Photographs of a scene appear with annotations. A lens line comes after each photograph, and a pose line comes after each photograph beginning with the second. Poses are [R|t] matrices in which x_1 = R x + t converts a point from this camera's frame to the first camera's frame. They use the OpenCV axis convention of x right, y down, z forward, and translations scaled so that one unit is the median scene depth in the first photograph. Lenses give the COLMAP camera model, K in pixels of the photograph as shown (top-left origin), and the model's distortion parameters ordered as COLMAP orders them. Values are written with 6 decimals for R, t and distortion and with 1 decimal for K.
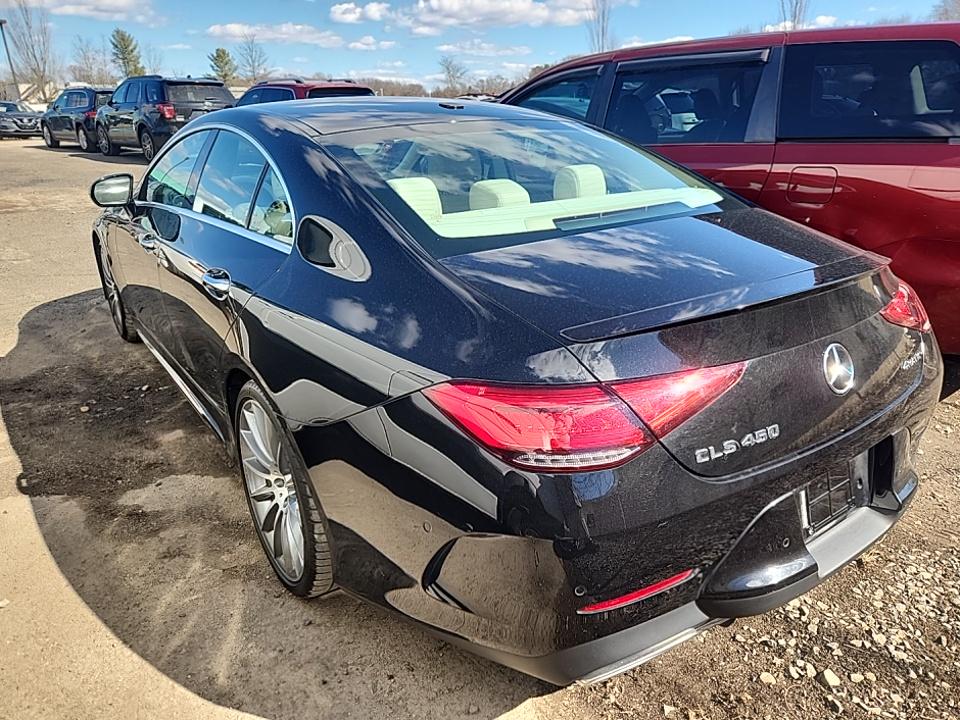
lens RADIAL K [[700.0, 0, 489.6], [0, 700.0, 382.2], [0, 0, 1]] dist [0.079766, -0.068180]
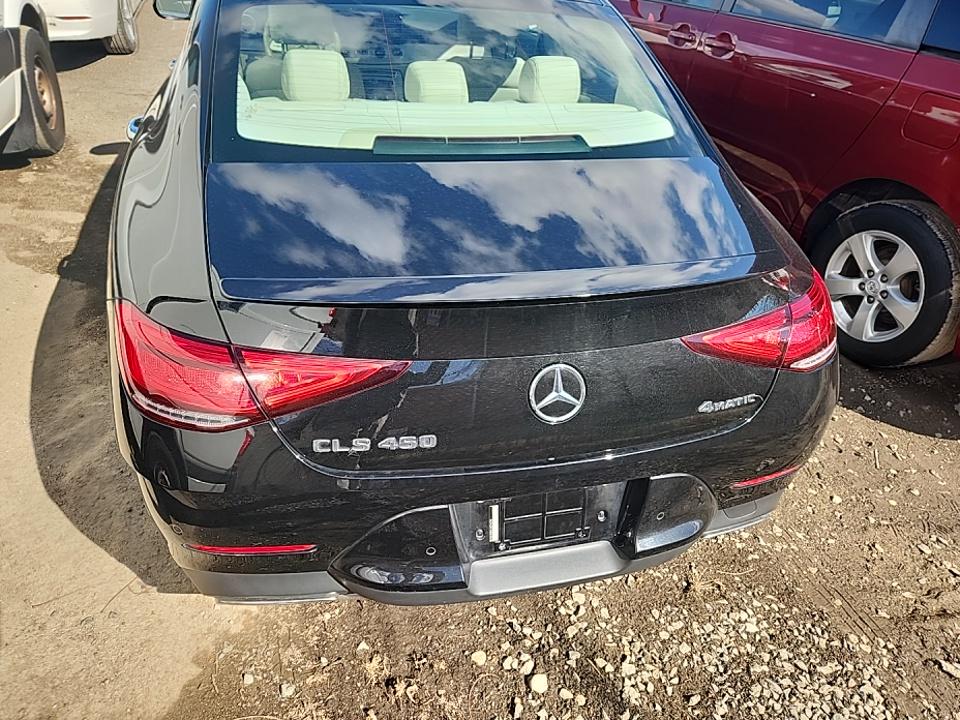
lens RADIAL K [[700.0, 0, 489.6], [0, 700.0, 382.2], [0, 0, 1]] dist [0.079766, -0.068180]
pose [[0.912096, 0.291438, -0.288348, 0.563886], [-0.215500, 0.939139, 0.267540, -0.207575], [0.348770, -0.181883, 0.919390, 0.165663]]
